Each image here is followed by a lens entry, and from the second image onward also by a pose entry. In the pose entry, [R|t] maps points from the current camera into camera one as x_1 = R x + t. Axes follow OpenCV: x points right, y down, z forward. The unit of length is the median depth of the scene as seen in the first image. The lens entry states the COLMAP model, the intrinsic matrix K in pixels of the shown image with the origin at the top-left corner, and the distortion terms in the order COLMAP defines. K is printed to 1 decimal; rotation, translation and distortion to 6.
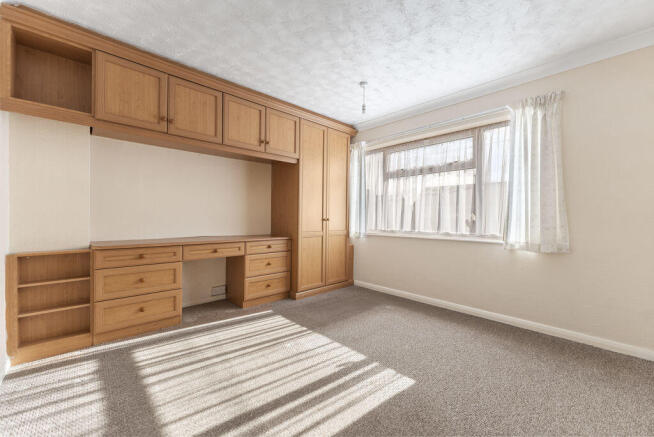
lens RADIAL K [[259.6, 0, 327.9], [0, 259.6, 218.2], [0, 0, 1]] dist [-0.000900, -0.000098]
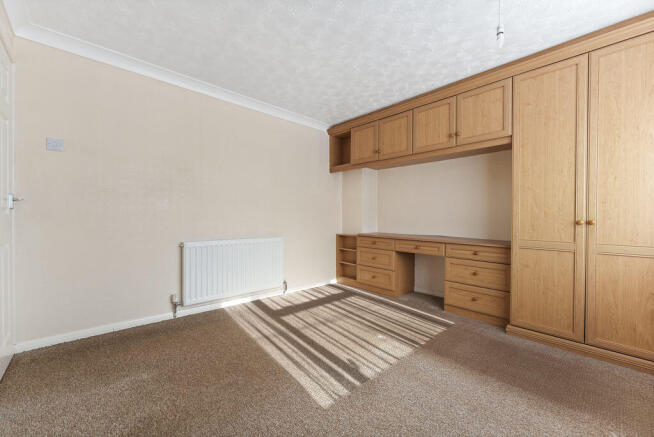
lens RADIAL K [[259.6, 0, 327.9], [0, 259.6, 218.2], [0, 0, 1]] dist [-0.000900, -0.000098]
pose [[0.005119, -0.006424, -0.999966, 0.859212], [-0.018321, 0.999811, -0.006517, 0.015276], [0.999819, 0.018354, 0.005001, 0.725314]]
